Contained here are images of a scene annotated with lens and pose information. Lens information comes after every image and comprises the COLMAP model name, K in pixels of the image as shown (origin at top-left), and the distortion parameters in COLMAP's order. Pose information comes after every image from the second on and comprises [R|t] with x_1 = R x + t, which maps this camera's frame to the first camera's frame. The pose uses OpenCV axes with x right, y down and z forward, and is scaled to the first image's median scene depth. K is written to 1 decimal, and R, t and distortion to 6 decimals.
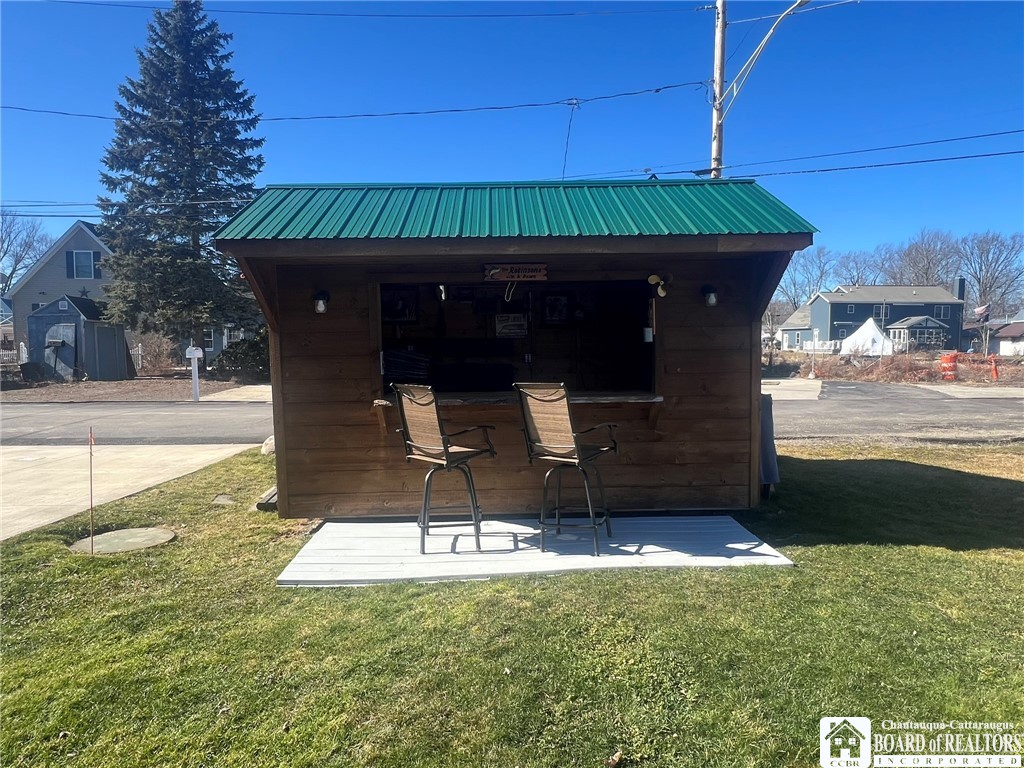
lens RADIAL K [[629.7, 0, 514.0], [0, 629.7, 383.3], [0, 0, 1]] dist [-0.009715, -0.001517]
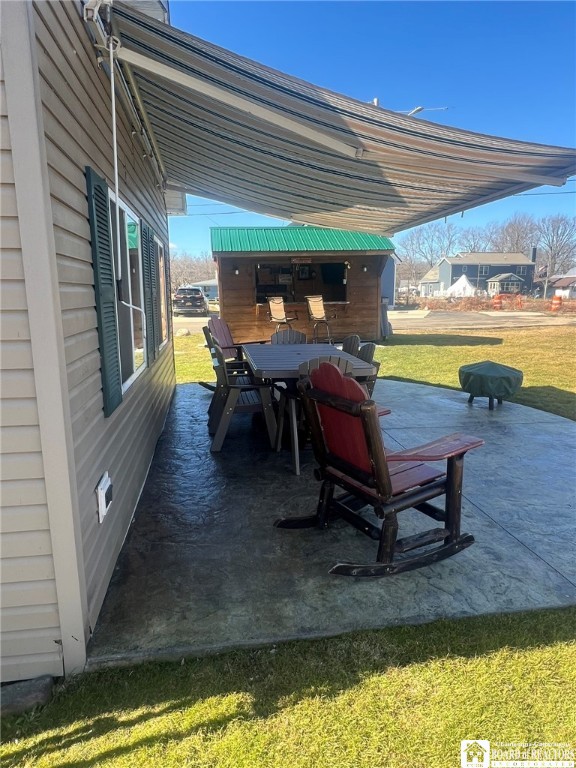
lens RADIAL K [[472.3, 0, 284.5], [0, 472.3, 382.1], [0, 0, 1]] dist [-0.009715, -0.001517]
pose [[0.993134, -0.028968, 0.113335, -0.029111], [0.015266, 0.992662, 0.119952, 0.010655], [-0.115979, -0.117399, 0.986289, -0.106424]]
